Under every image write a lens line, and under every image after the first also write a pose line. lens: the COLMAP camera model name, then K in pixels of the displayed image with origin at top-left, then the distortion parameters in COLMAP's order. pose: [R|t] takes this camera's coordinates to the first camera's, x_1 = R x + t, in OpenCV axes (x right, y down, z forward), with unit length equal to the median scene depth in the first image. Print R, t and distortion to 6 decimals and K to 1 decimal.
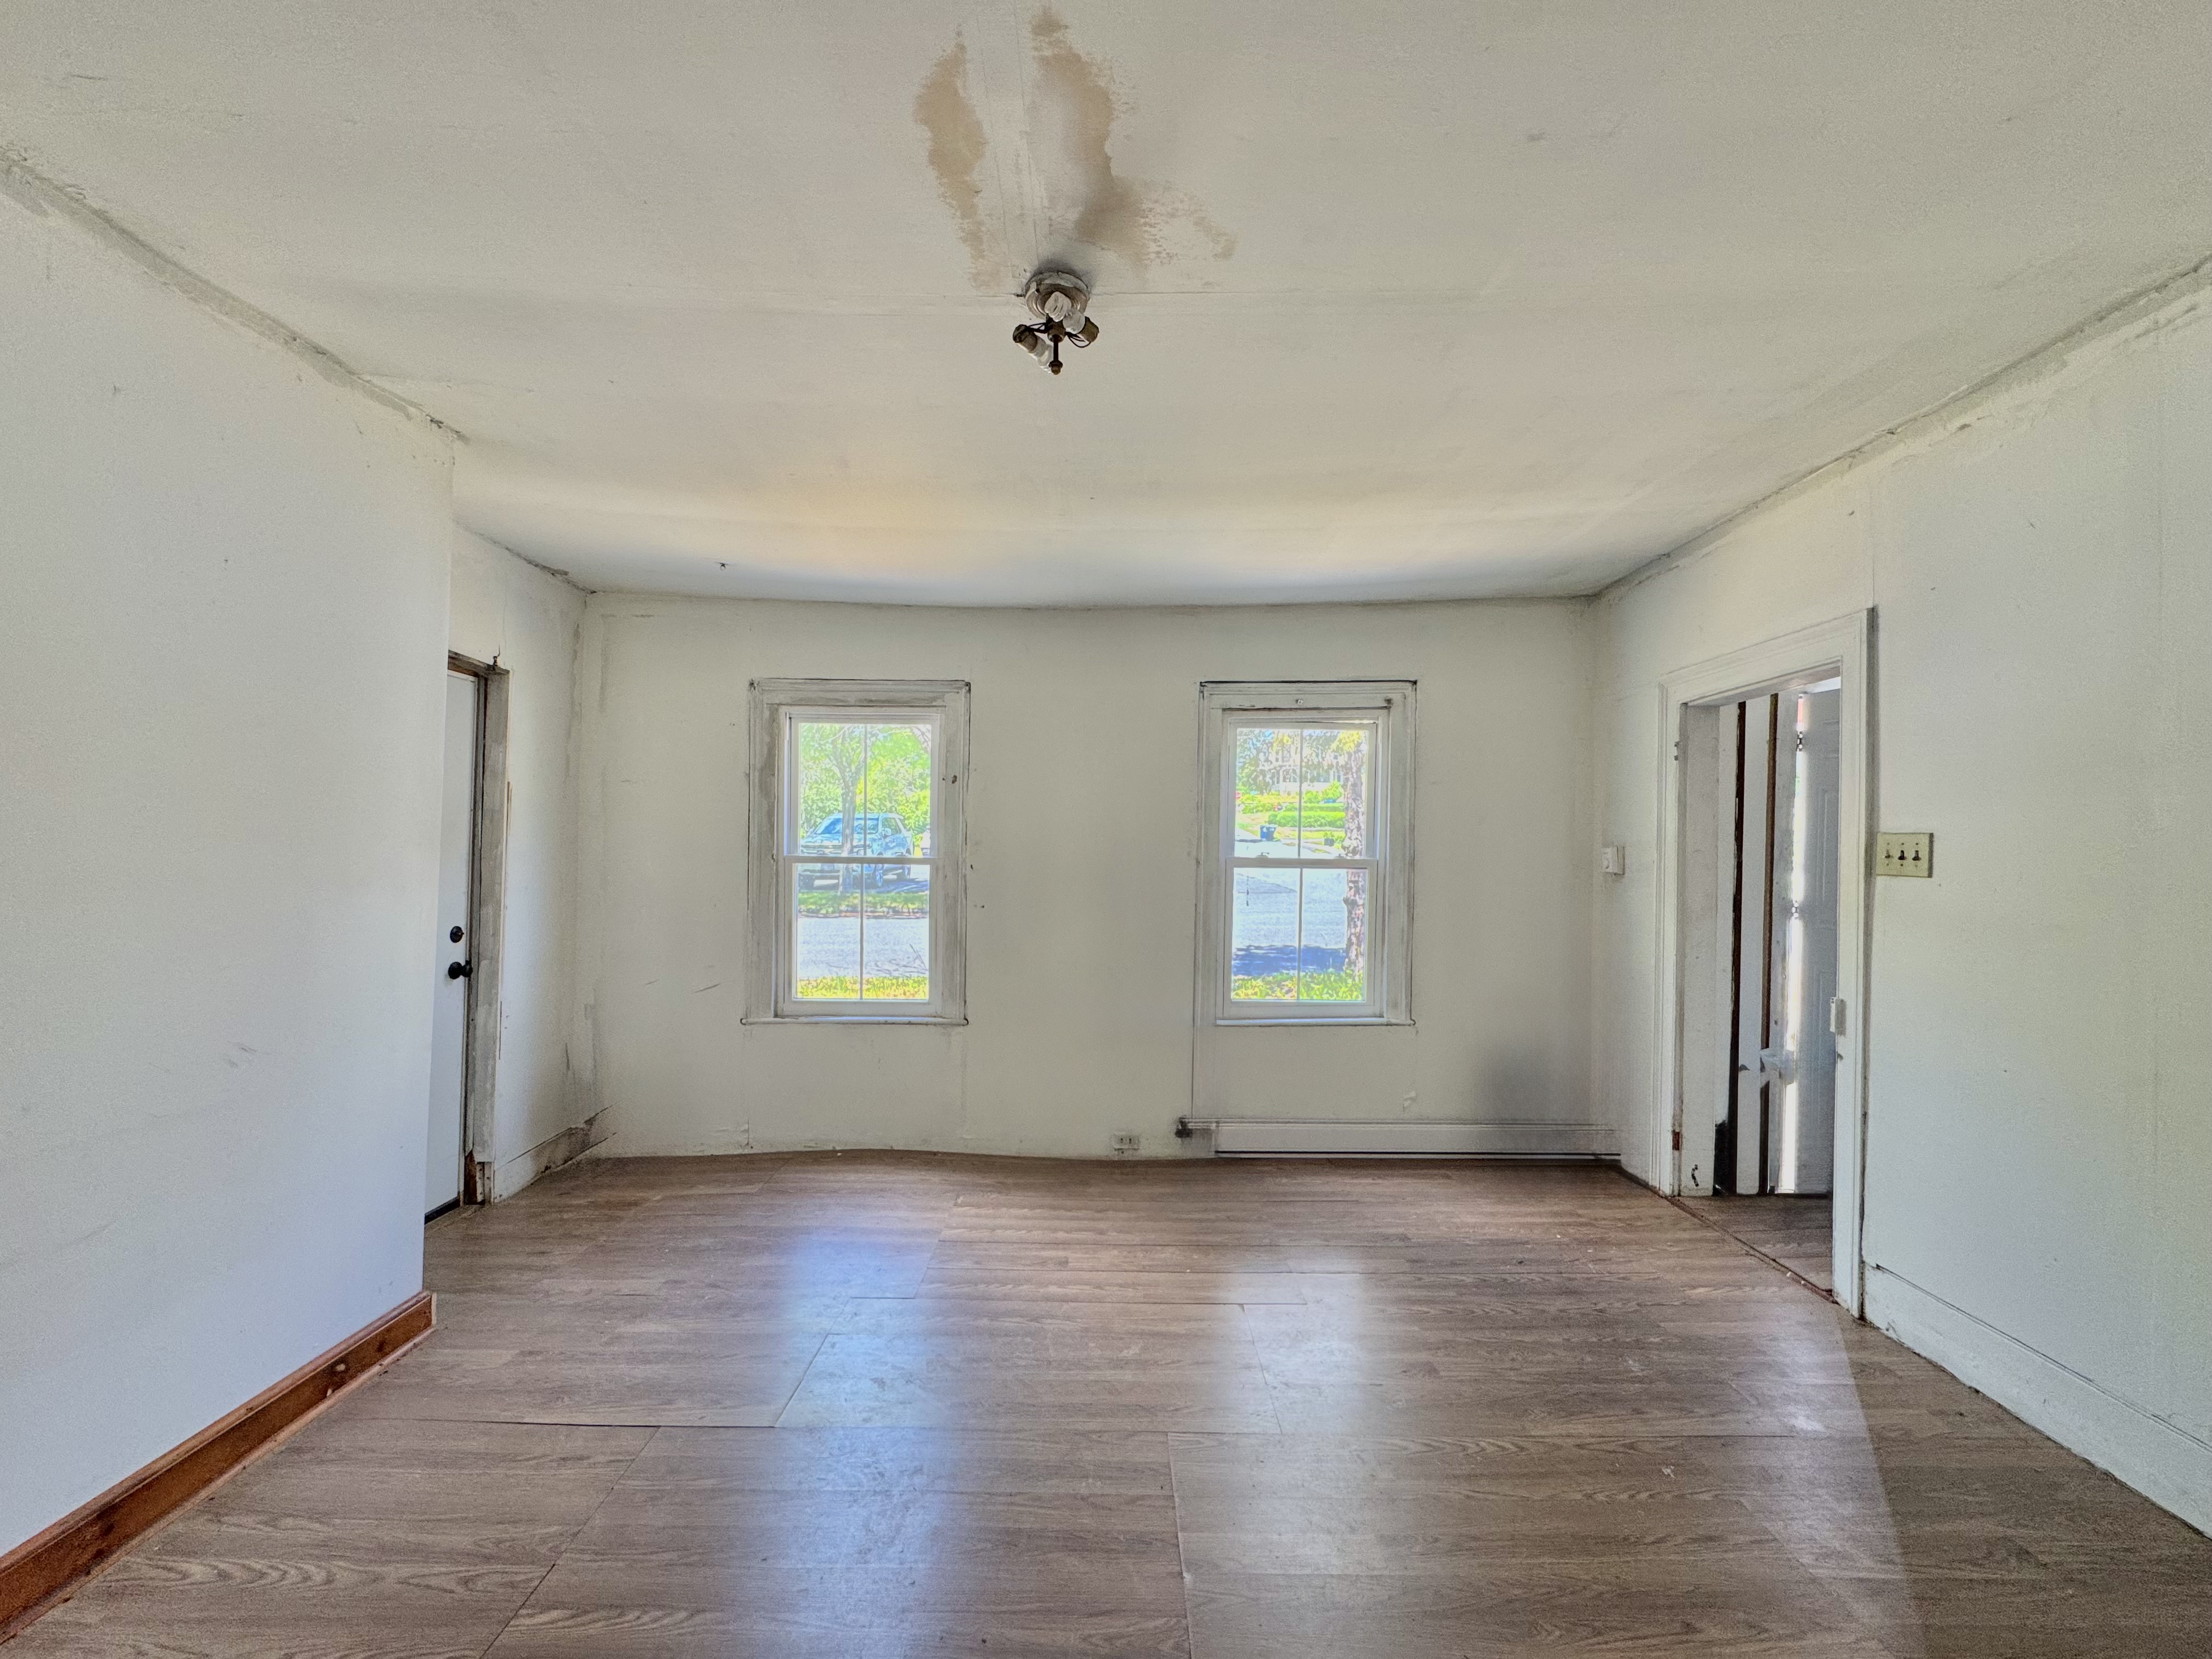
lens RADIAL K [[883.2, 0, 1104.6], [0, 883.2, 830.1], [0, 0, 1]] dist [-0.004425, 0.001353]
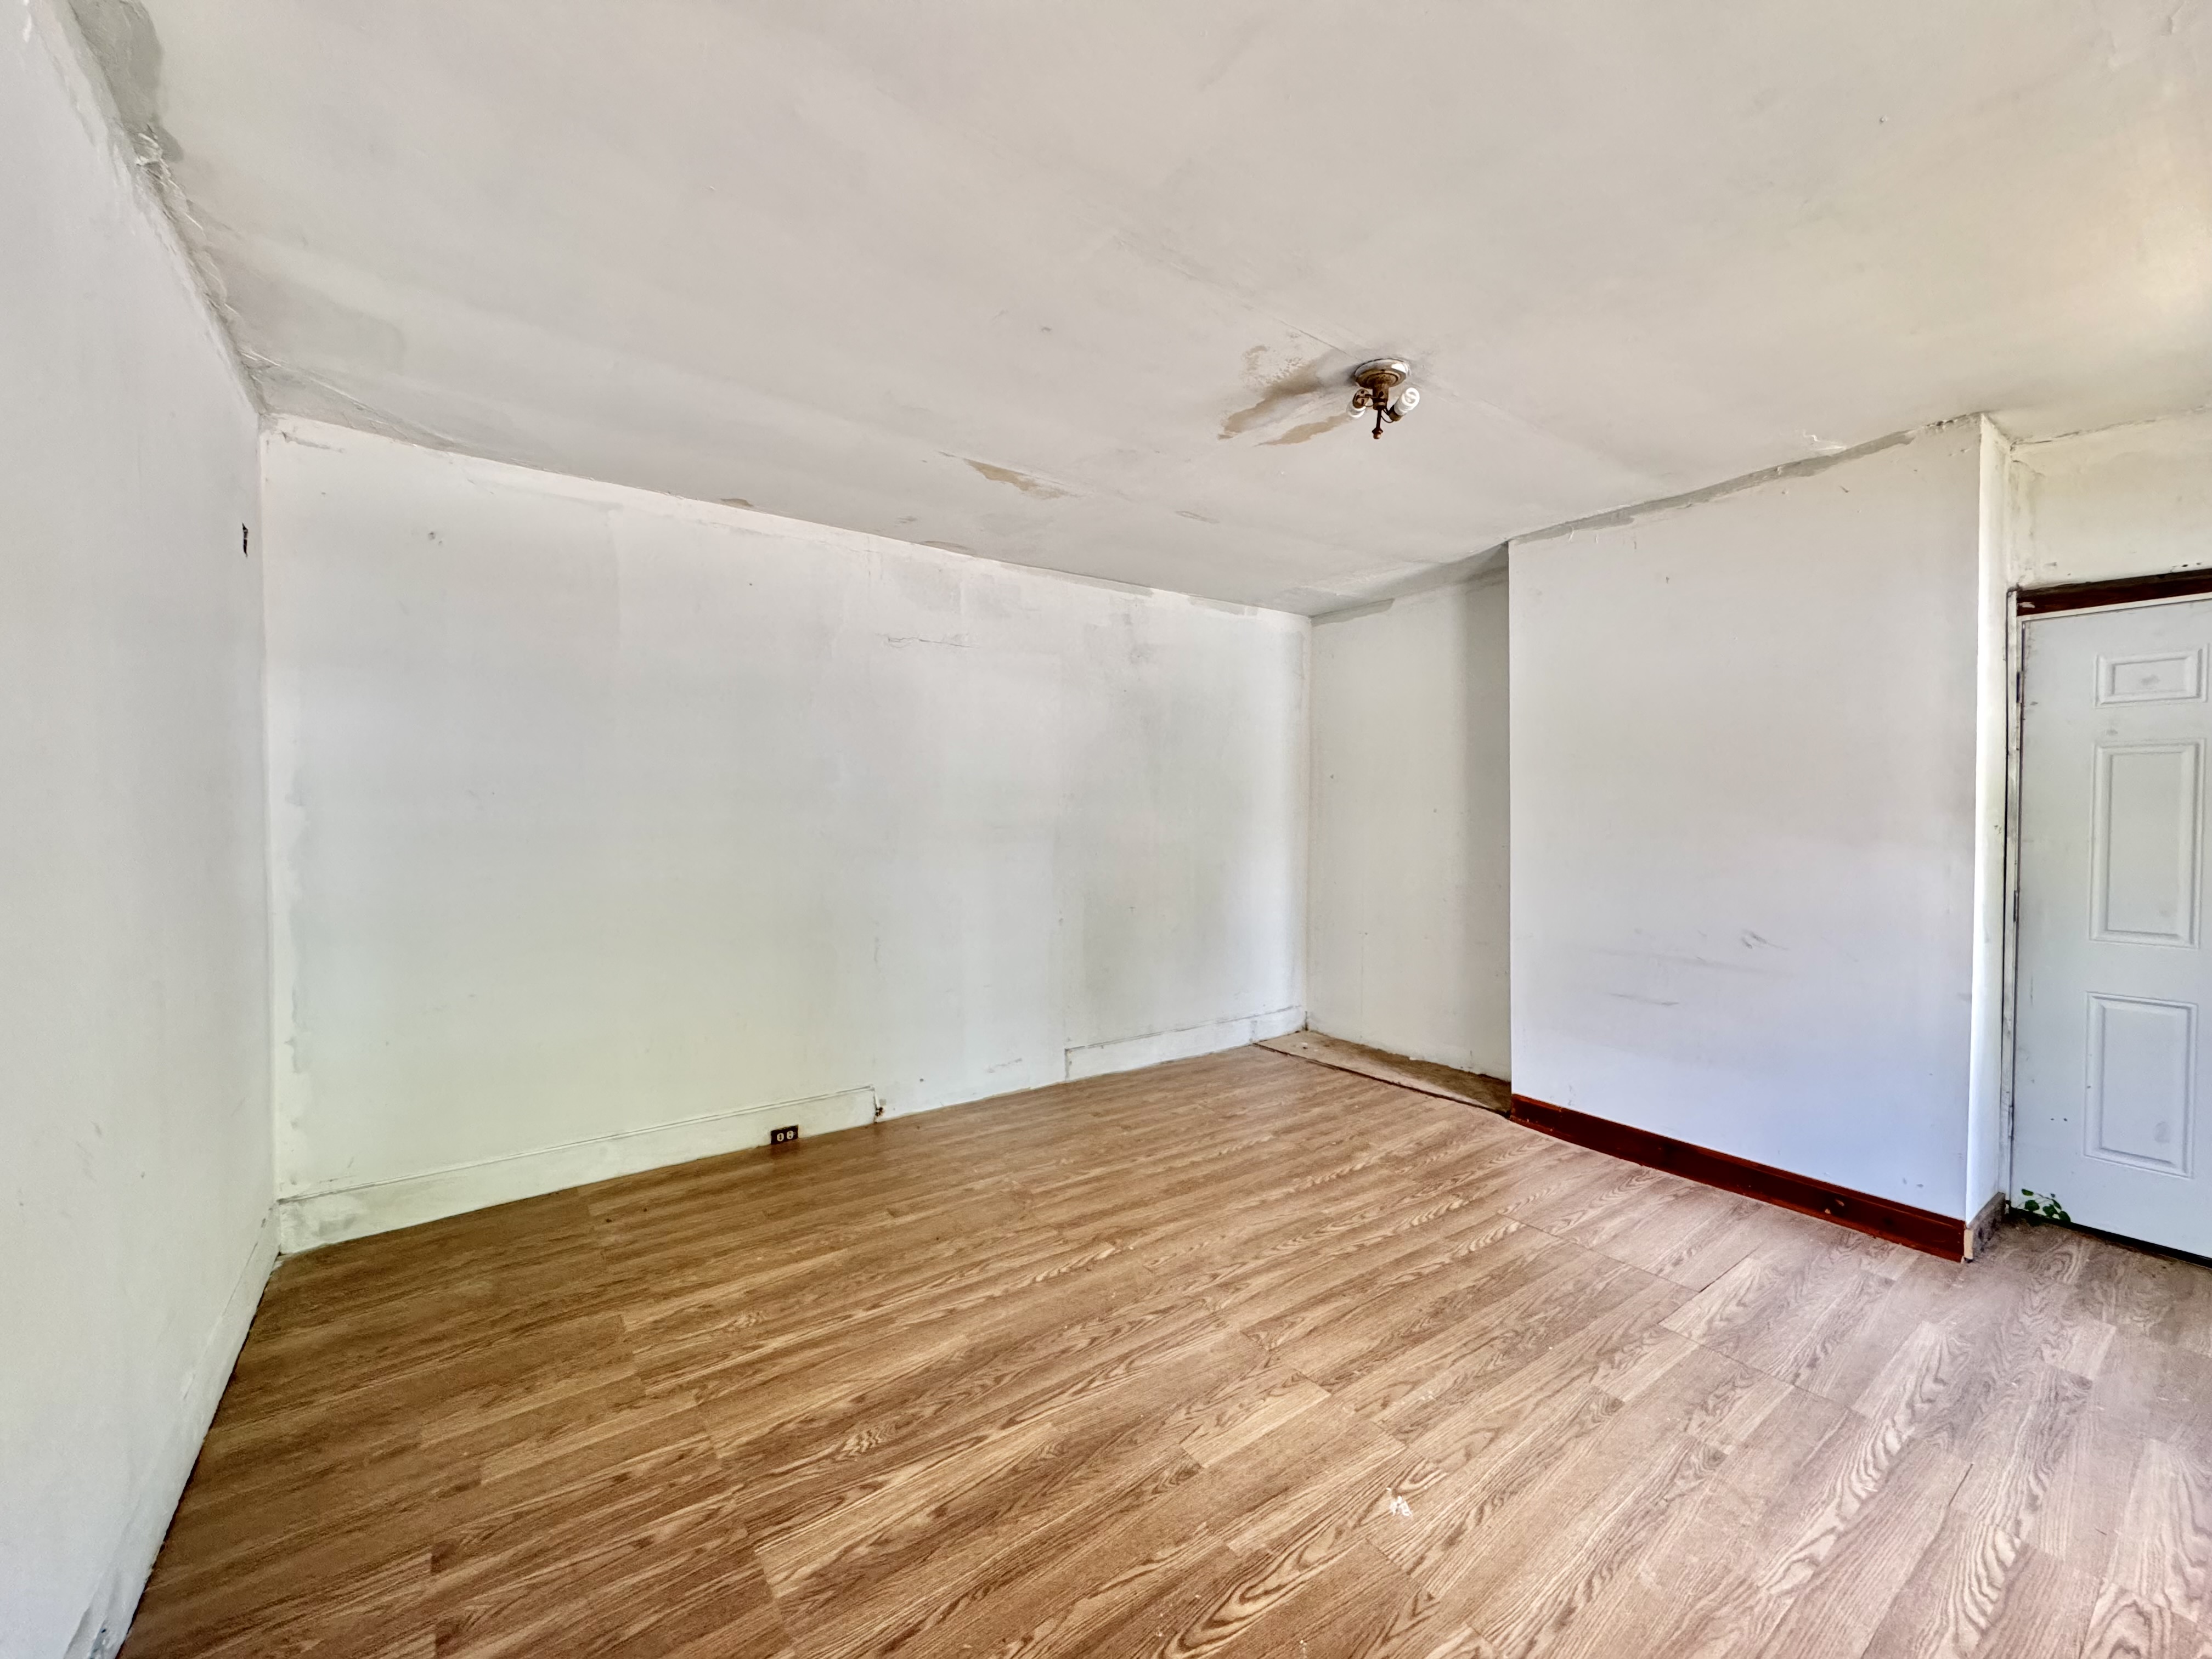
lens RADIAL K [[883.2, 0, 1108.1], [0, 883.2, 823.7], [0, 0, 1]] dist [-0.004425, 0.001353]
pose [[-0.808062, -0.002107, -0.589094, 0.482481], [0.001102, 0.999986, -0.005088, 0.026000], [0.589096, -0.004761, -0.808049, 0.849095]]
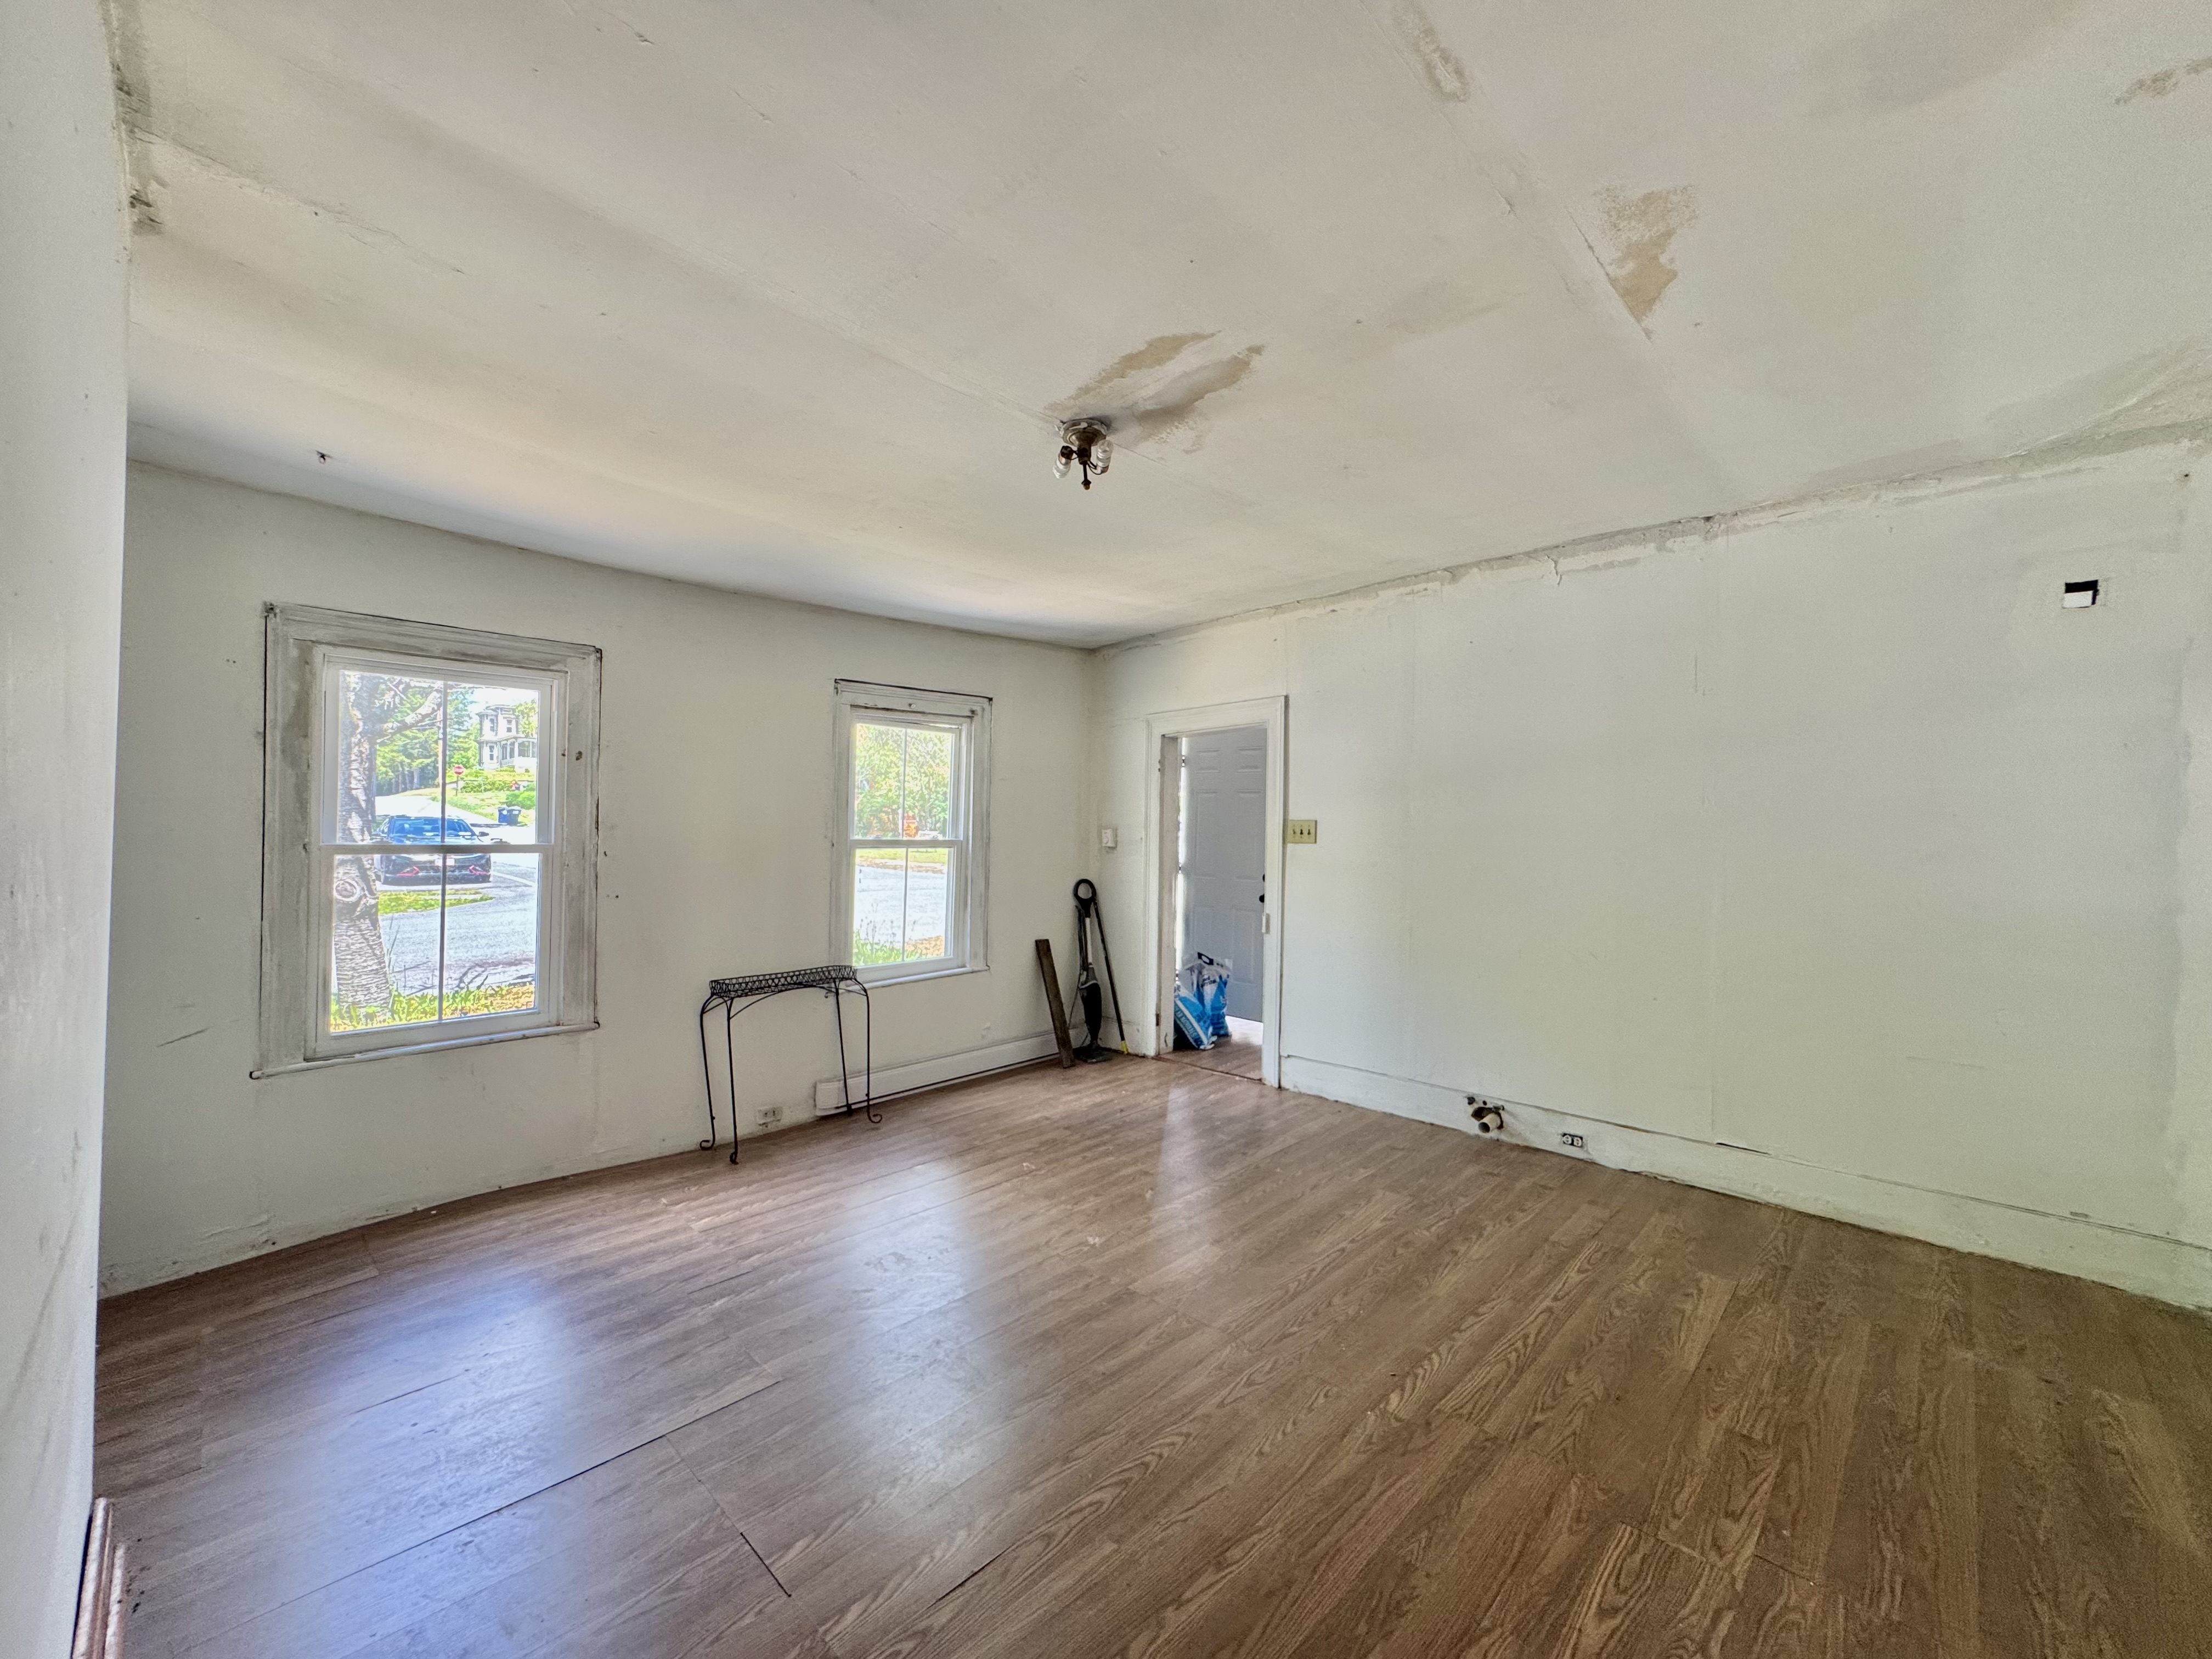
lens RADIAL K [[883.2, 0, 1109.7], [0, 883.2, 828.1], [0, 0, 1]] dist [-0.004425, 0.001353]
pose [[0.695081, -0.003765, 0.718921, -0.484532], [-0.007294, 0.999898, 0.012289, 0.000686], [-0.718894, -0.013786, 0.694983, -0.002919]]
